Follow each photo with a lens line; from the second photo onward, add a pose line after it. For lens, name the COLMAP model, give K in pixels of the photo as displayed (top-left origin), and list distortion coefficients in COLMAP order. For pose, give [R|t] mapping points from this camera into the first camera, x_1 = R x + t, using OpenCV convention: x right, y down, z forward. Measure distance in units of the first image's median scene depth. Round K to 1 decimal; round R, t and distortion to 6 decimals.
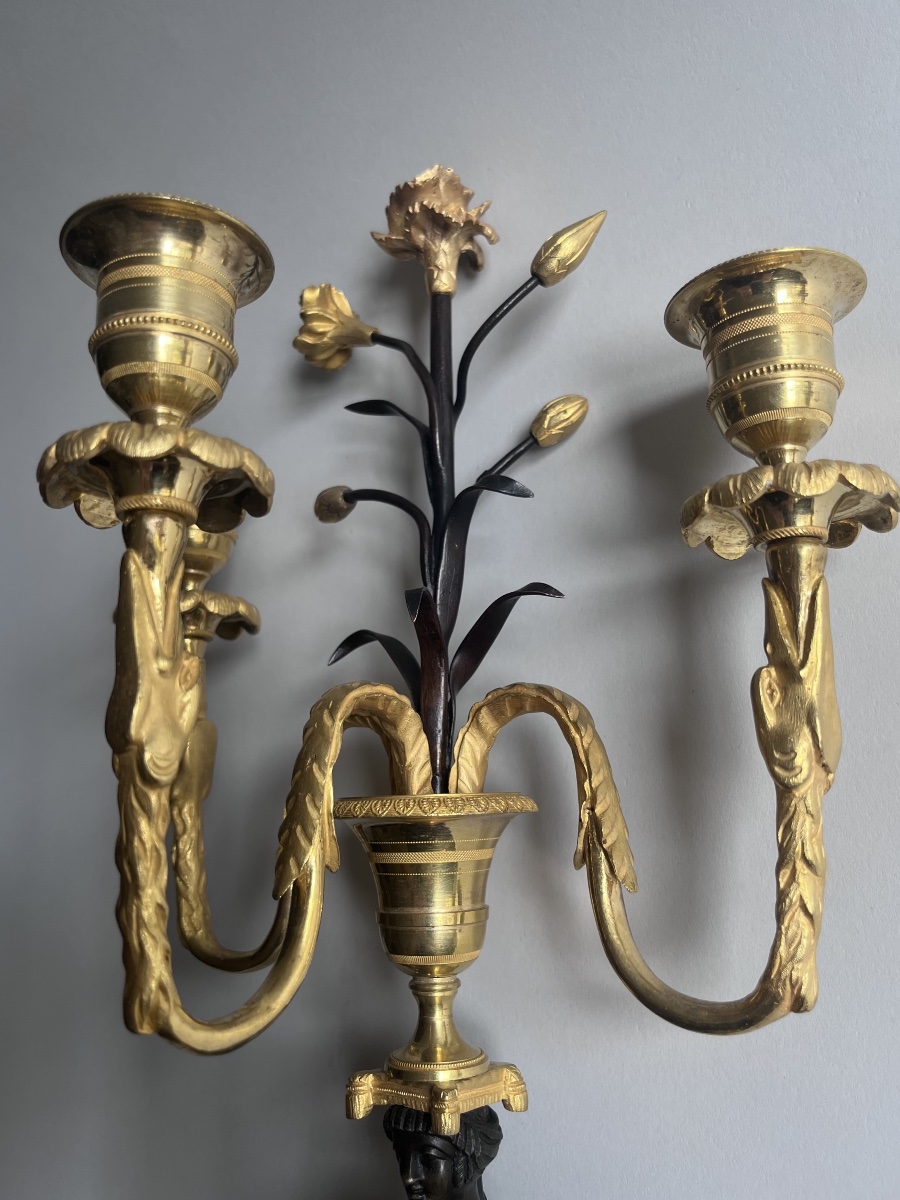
lens RADIAL K [[1038.8, 0, 428.7], [0, 1038.8, 603.6], [0, 0, 1]] dist [0.030538, -0.020008]
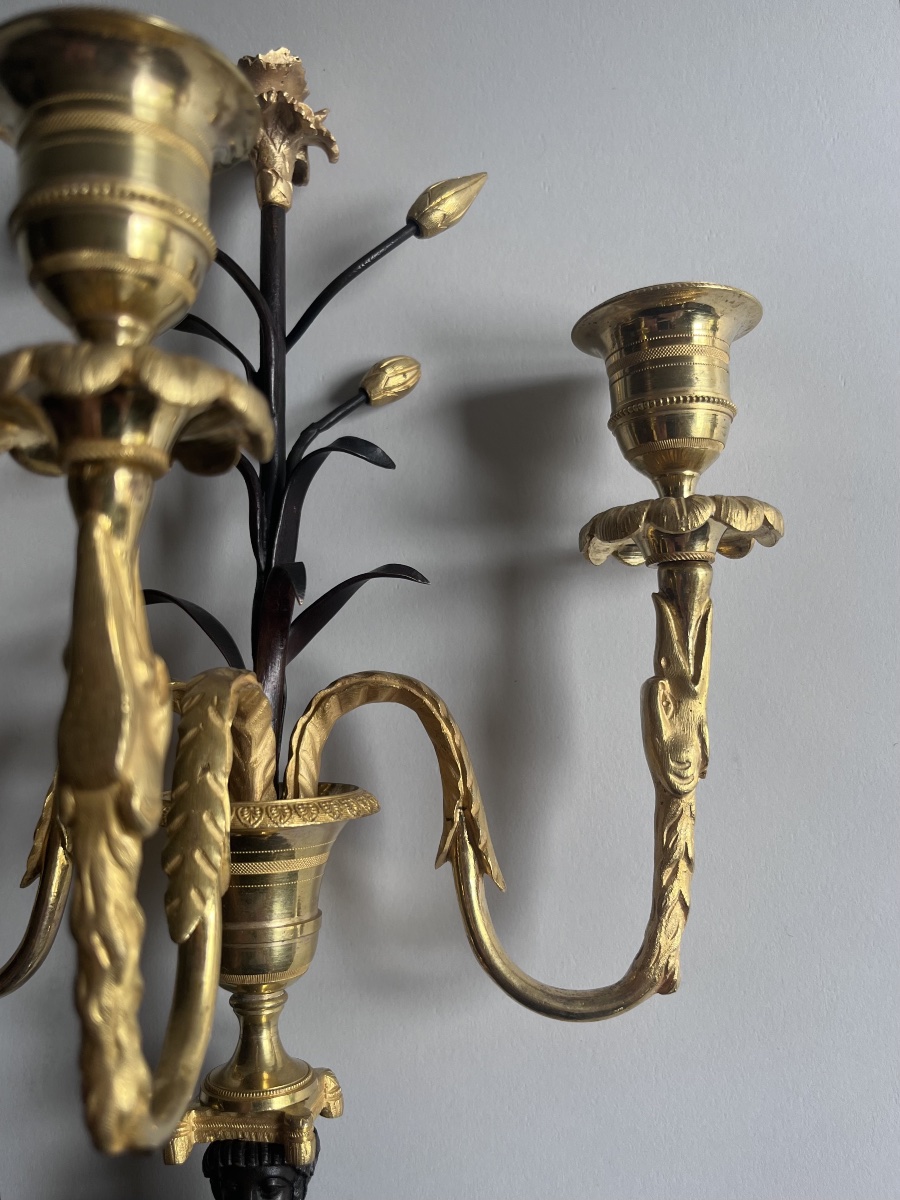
lens RADIAL K [[1038.8, 0, 428.7], [0, 1038.8, 603.6], [0, 0, 1]] dist [0.030538, -0.020008]
pose [[0.839423, 0.059026, 0.540264, -0.422375], [-0.110857, 0.991781, 0.063885, -0.053595], [-0.532053, -0.113518, 0.839067, 0.227356]]
